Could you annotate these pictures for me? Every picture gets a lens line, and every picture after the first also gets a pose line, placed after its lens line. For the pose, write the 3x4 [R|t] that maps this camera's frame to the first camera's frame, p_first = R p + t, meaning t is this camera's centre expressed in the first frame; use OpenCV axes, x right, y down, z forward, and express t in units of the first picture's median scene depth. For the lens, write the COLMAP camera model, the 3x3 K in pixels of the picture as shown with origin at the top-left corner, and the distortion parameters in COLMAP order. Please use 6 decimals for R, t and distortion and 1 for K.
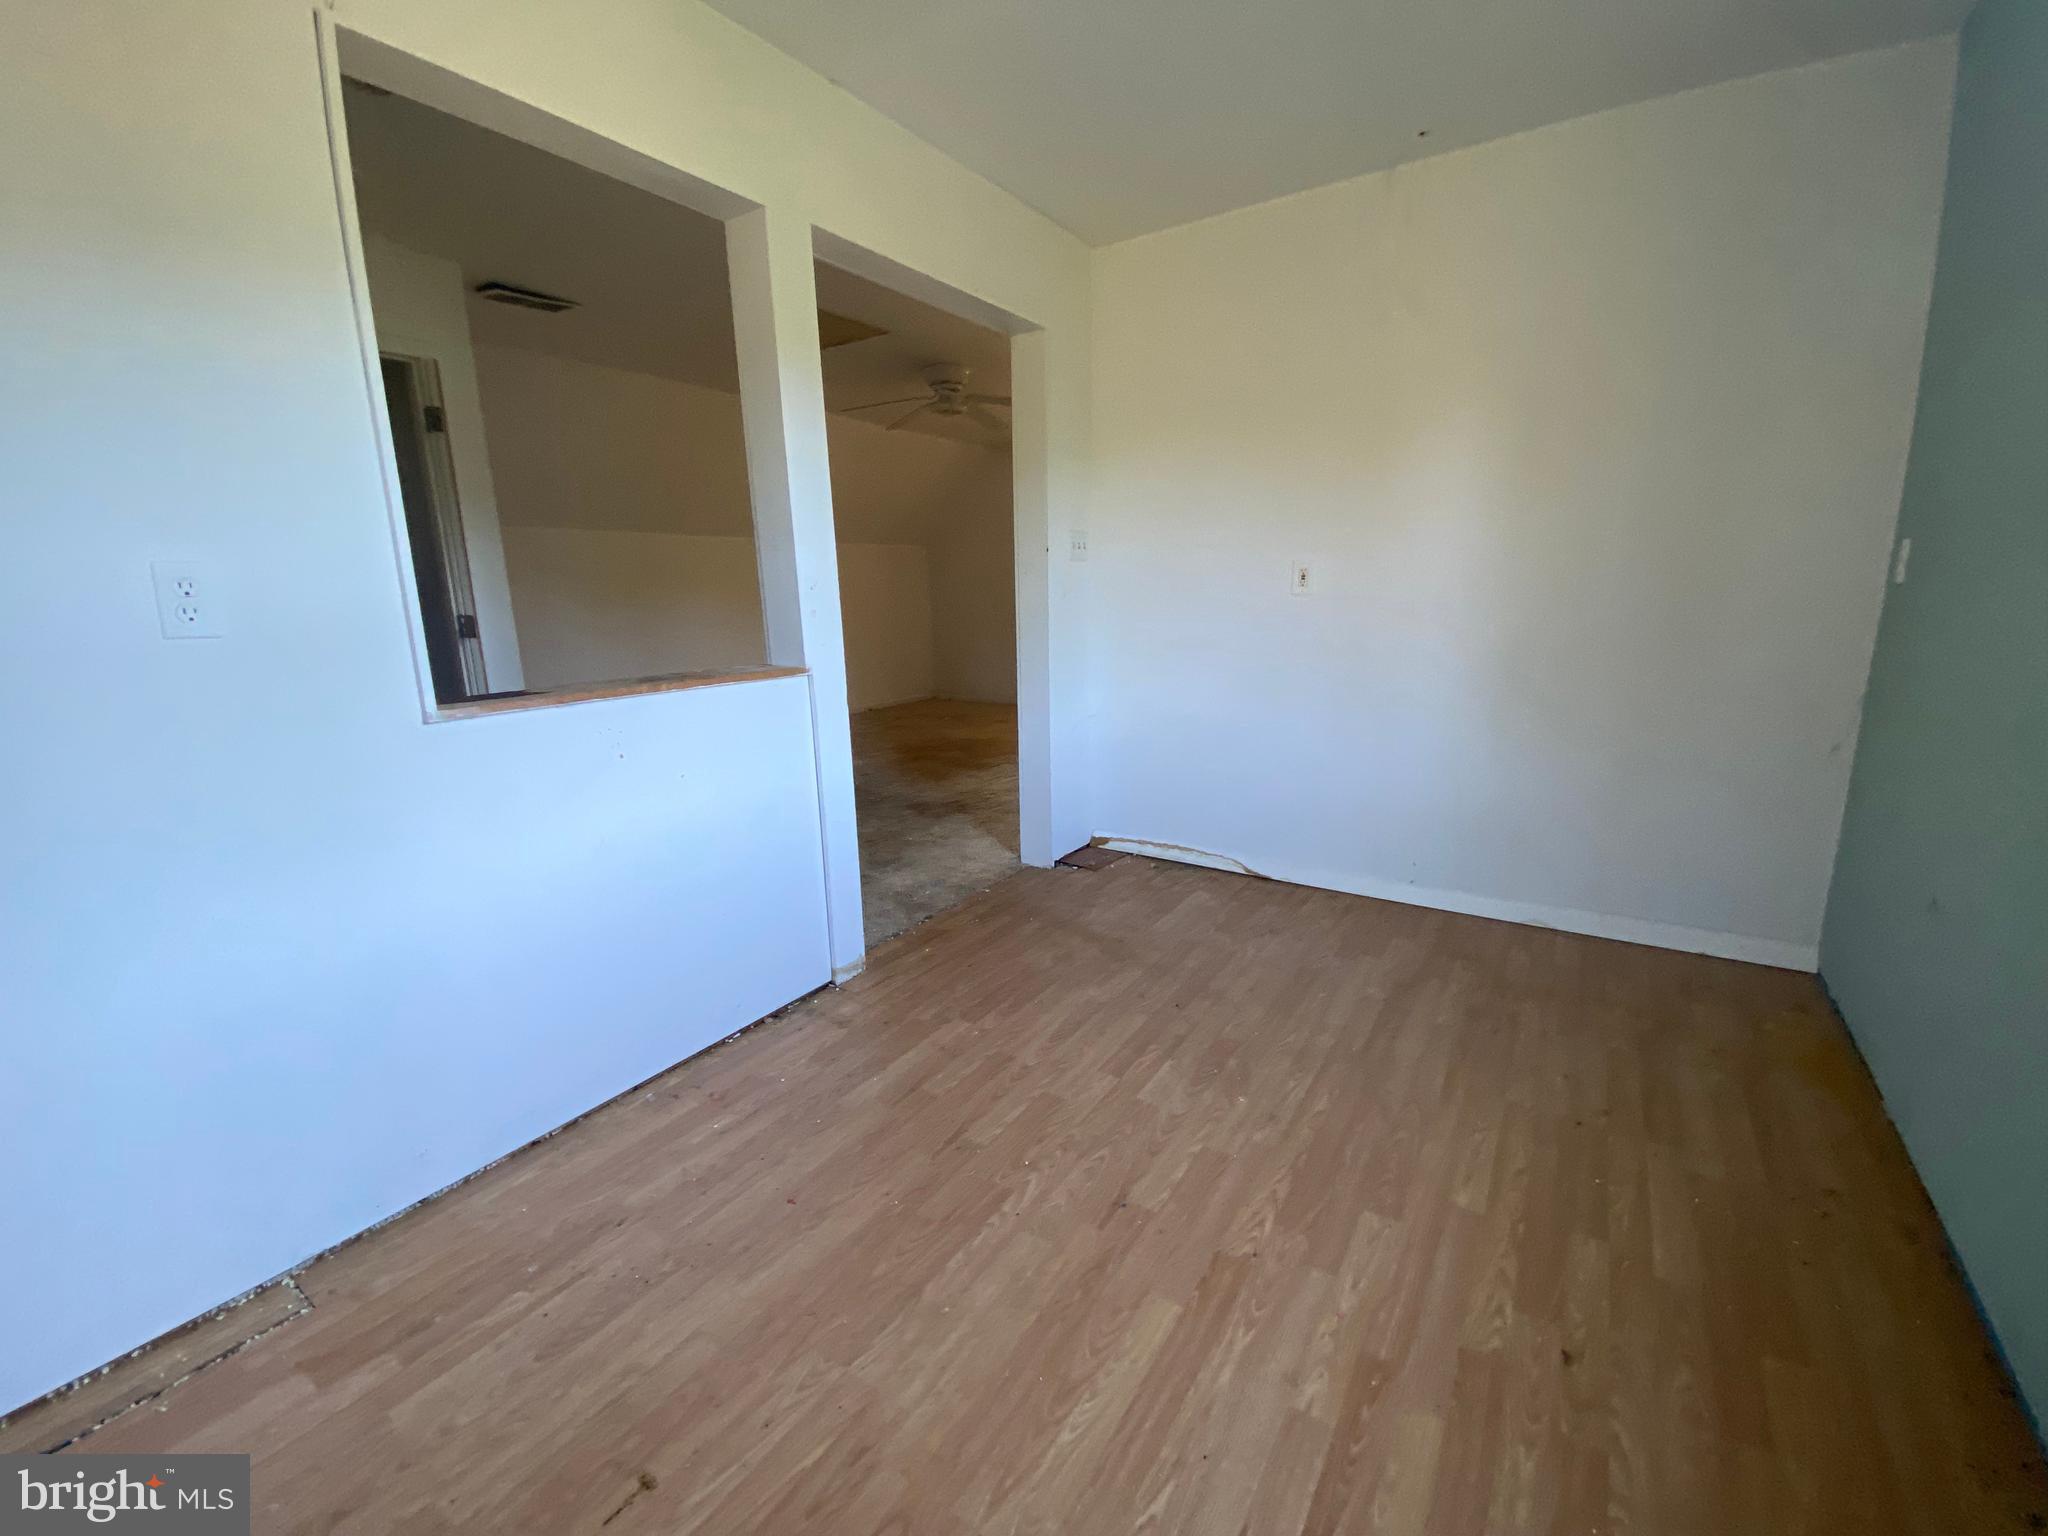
lens RADIAL K [[828.0, 0, 1023.0], [0, 828.0, 766.3], [0, 0, 1]] dist [0.005465, -0.014807]
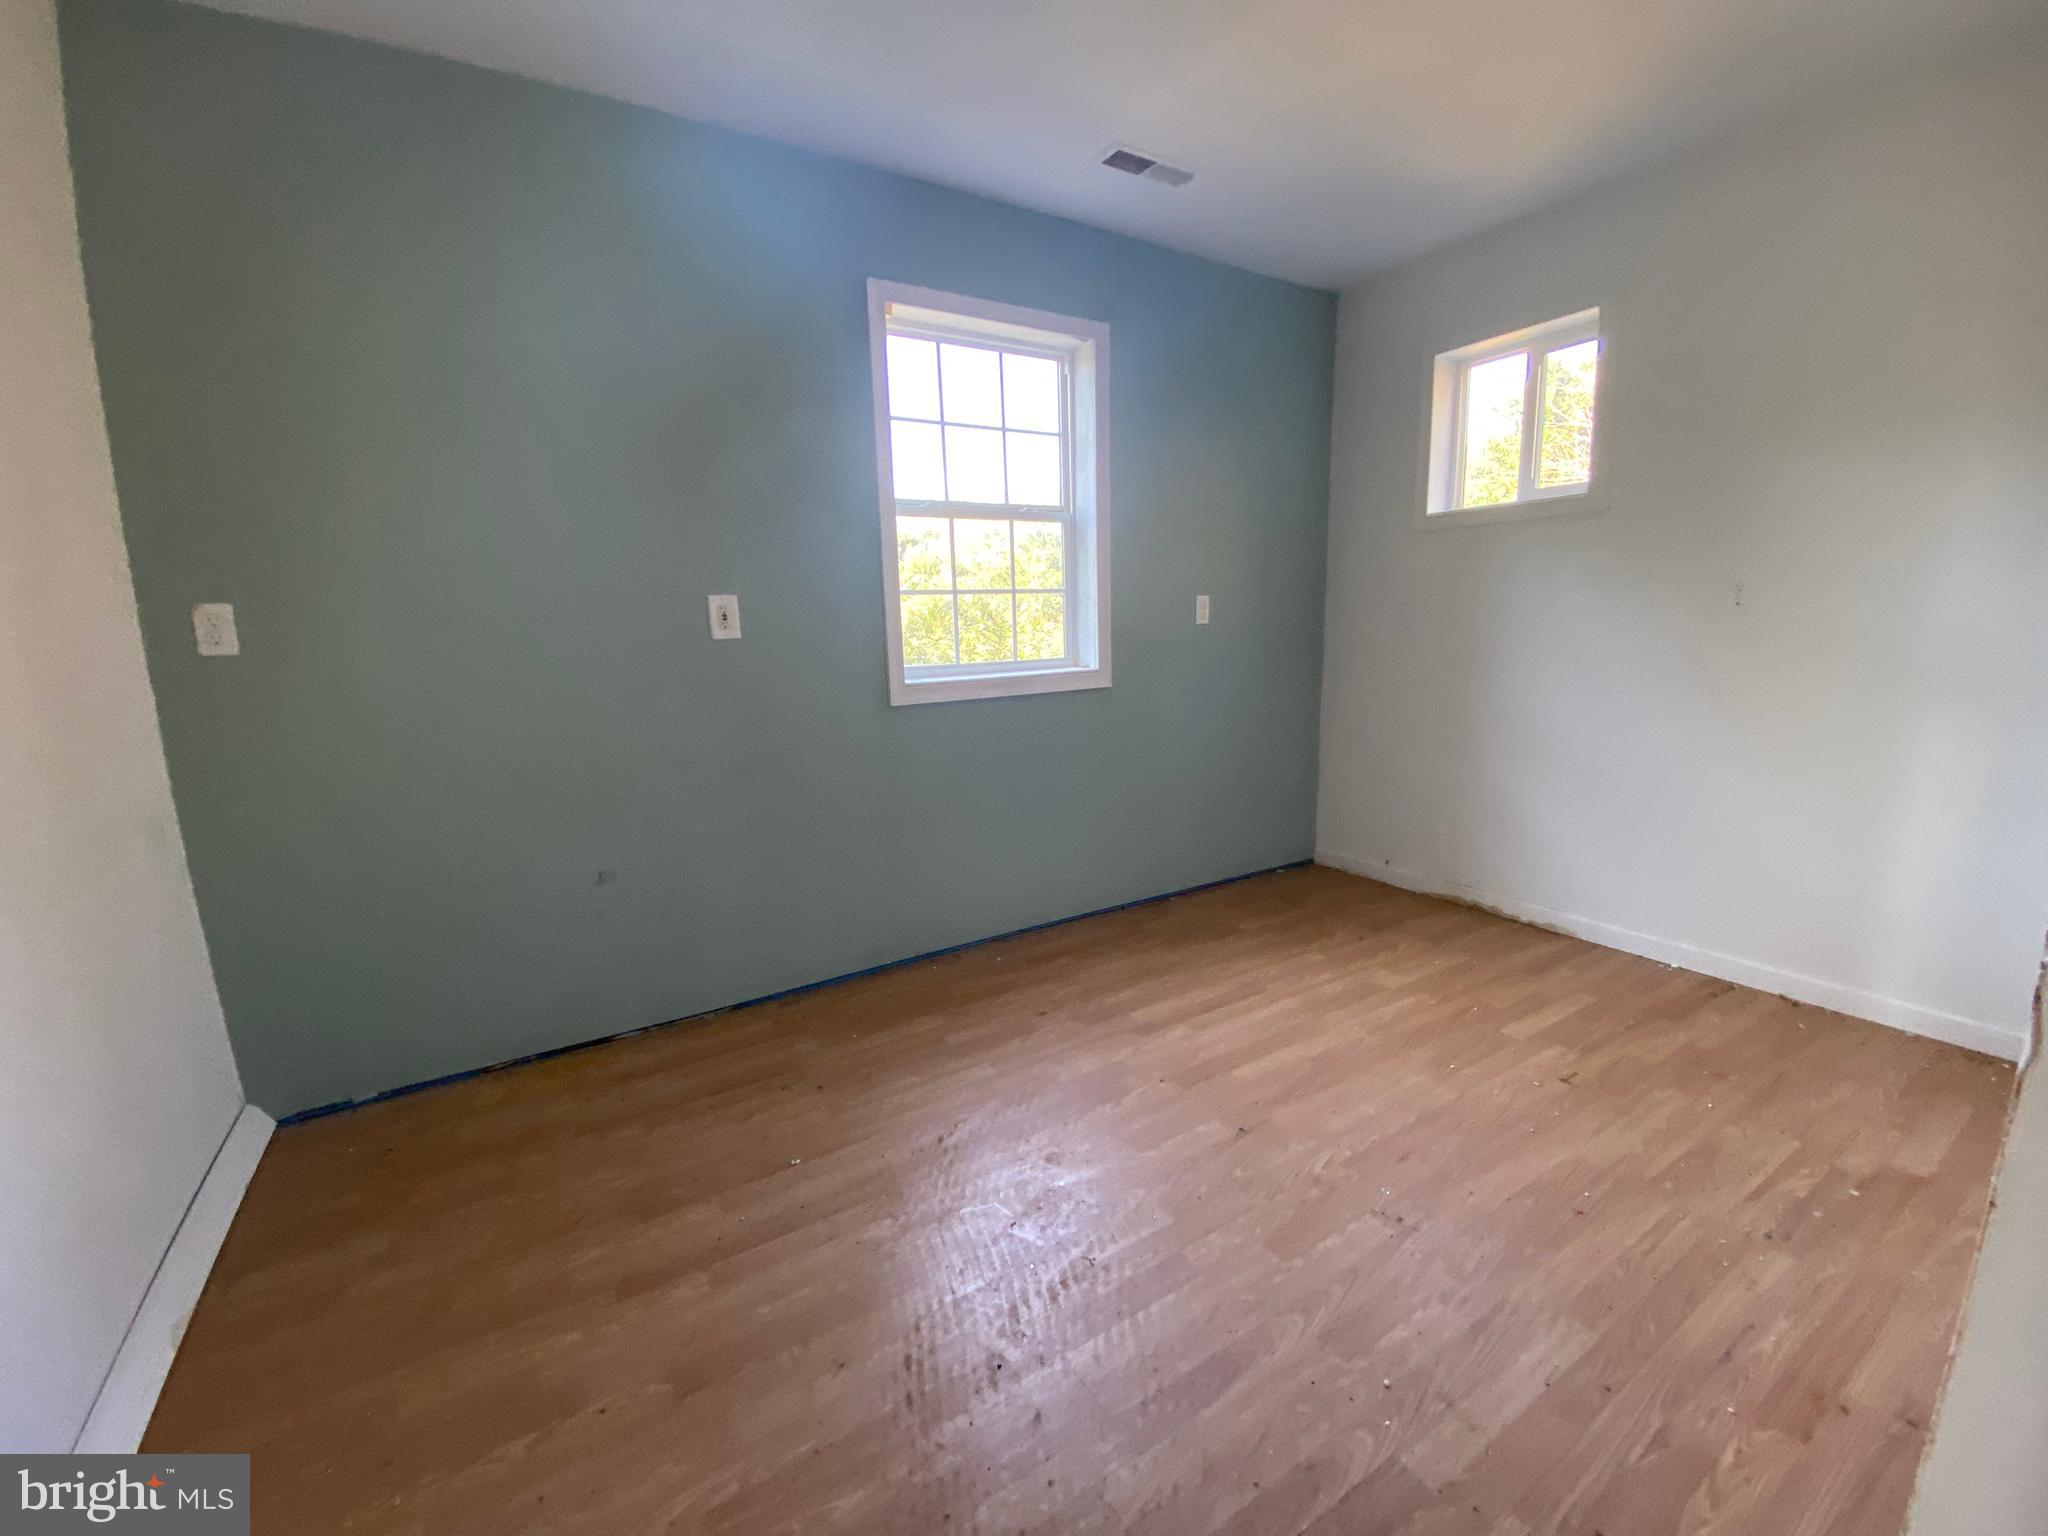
lens RADIAL K [[828.0, 0, 1024.7], [0, 828.0, 766.4], [0, 0, 1]] dist [0.005465, -0.014807]
pose [[-0.911838, -0.026454, 0.409698, -0.070655], [0.131623, 0.926409, 0.352764, -0.429283], [-0.388879, 0.375589, -0.841252, 2.020353]]
